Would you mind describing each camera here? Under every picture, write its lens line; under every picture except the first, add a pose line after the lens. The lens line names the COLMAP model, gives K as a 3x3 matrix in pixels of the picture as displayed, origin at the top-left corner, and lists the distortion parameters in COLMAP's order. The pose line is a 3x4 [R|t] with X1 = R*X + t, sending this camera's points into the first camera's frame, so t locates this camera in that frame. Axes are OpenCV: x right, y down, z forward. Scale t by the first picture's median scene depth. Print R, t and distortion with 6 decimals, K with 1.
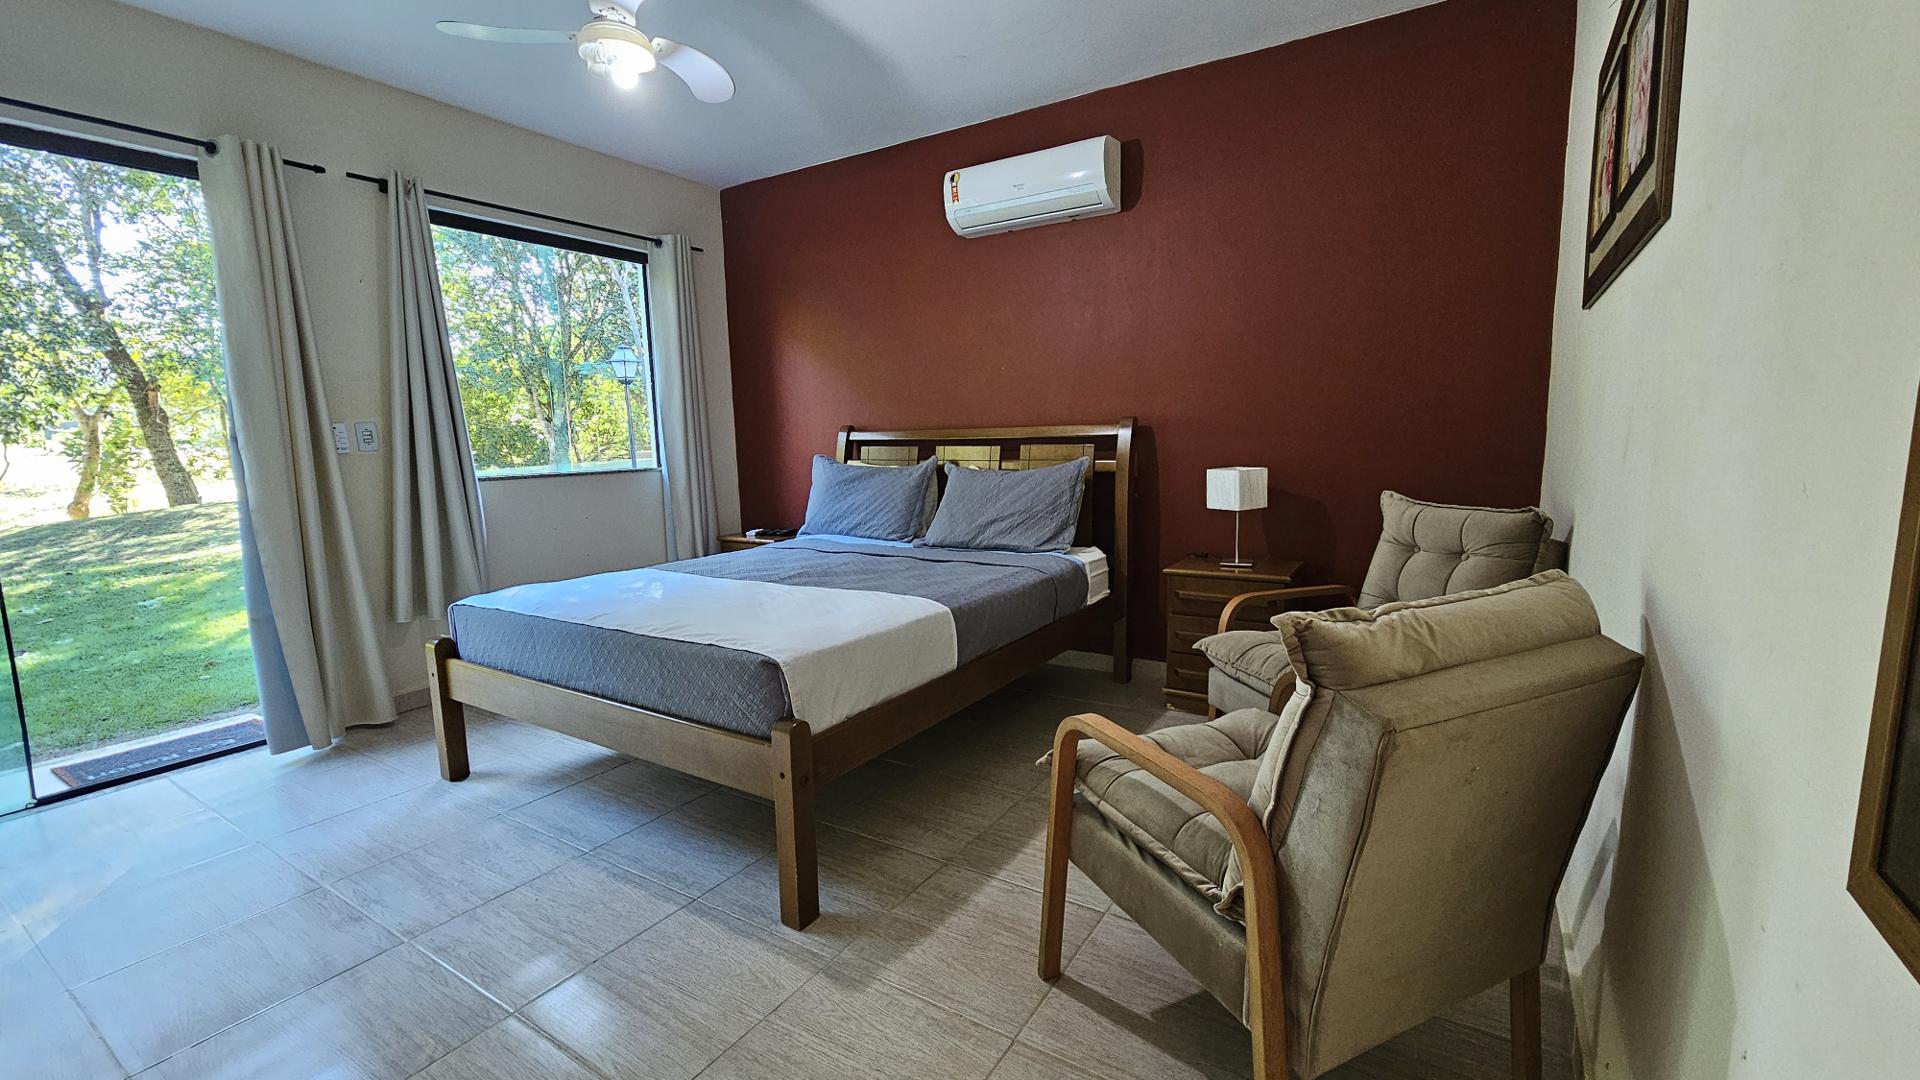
lens RADIAL K [[787.1, 0, 965.9], [0, 787.1, 543.3], [0, 0, 1]] dist [-0.002116, -0.000343]
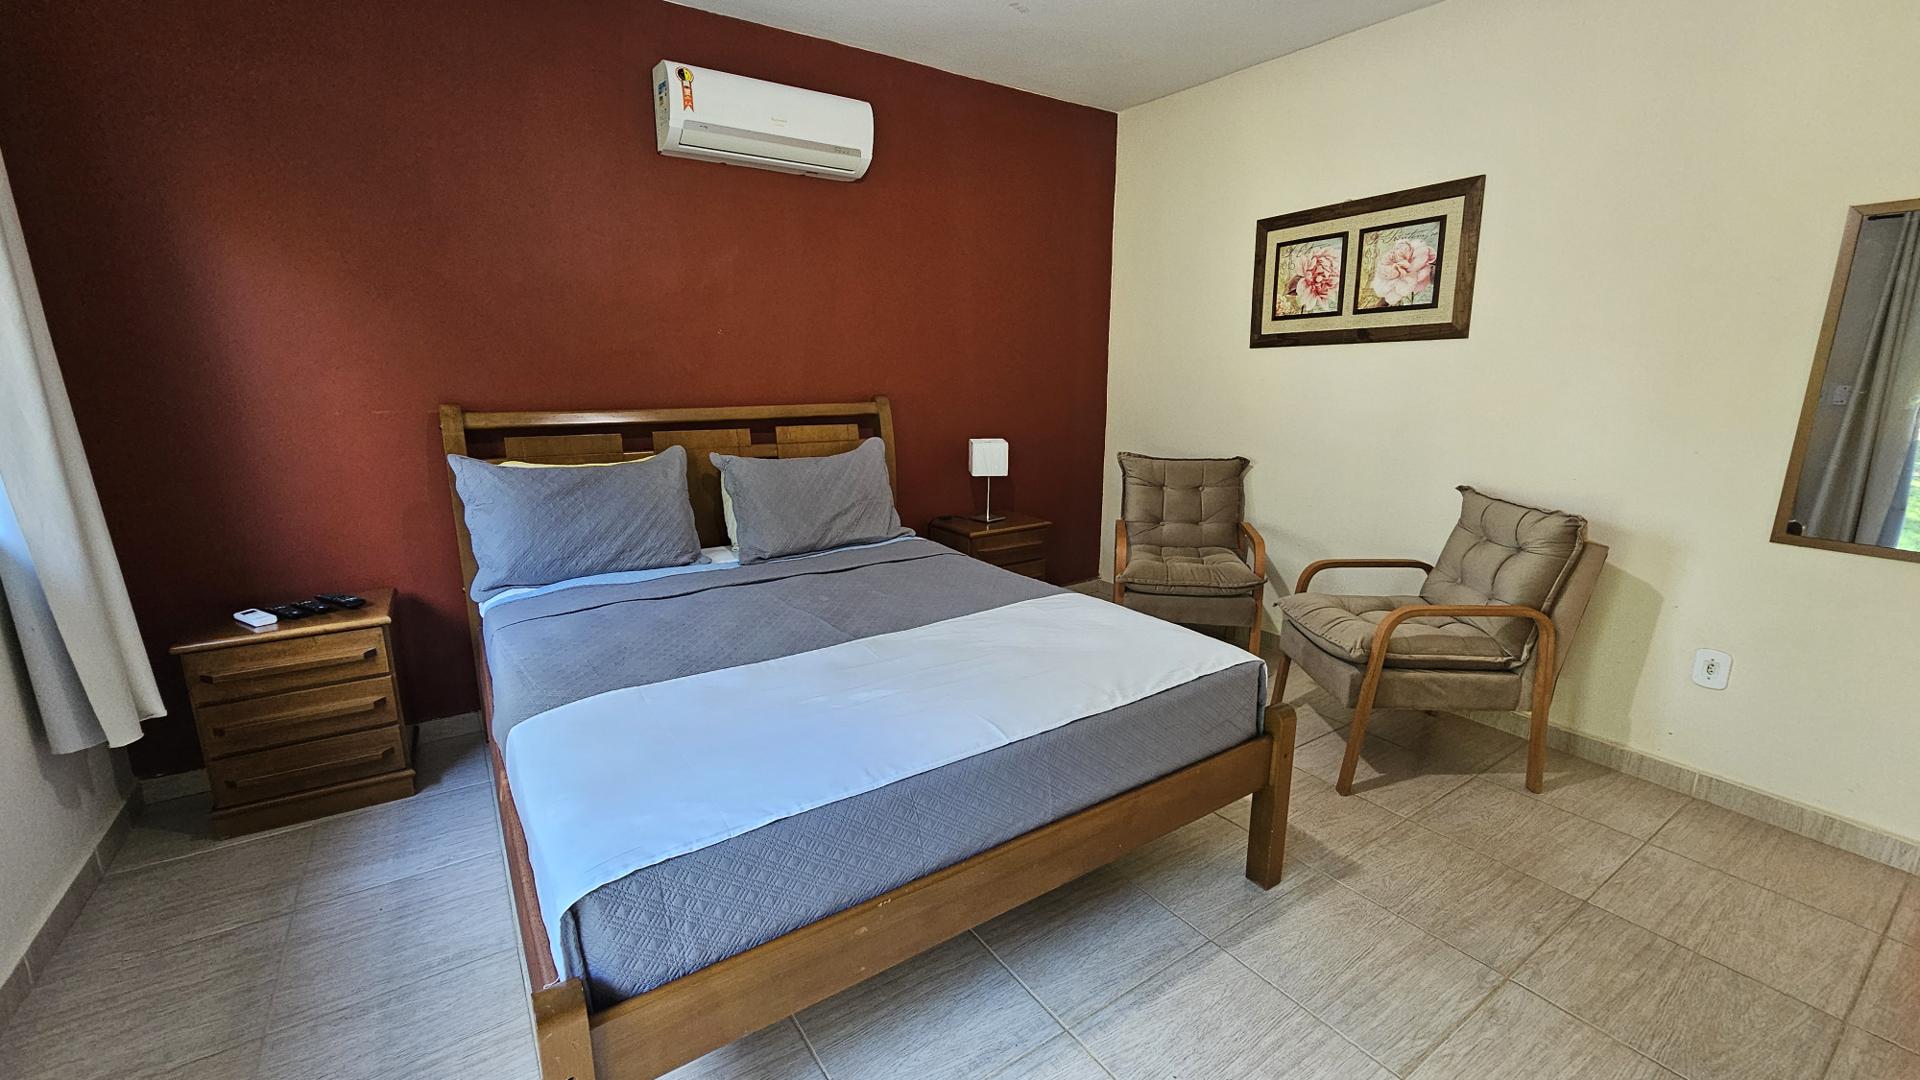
lens RADIAL K [[787.1, 0, 964.8], [0, 787.1, 543.6], [0, 0, 1]] dist [-0.002116, -0.000343]
pose [[0.397110, -0.179006, 0.900144, -0.697891], [0.119541, 0.982527, 0.142652, -0.103668], [-0.909952, 0.050956, 0.411571, 0.491400]]
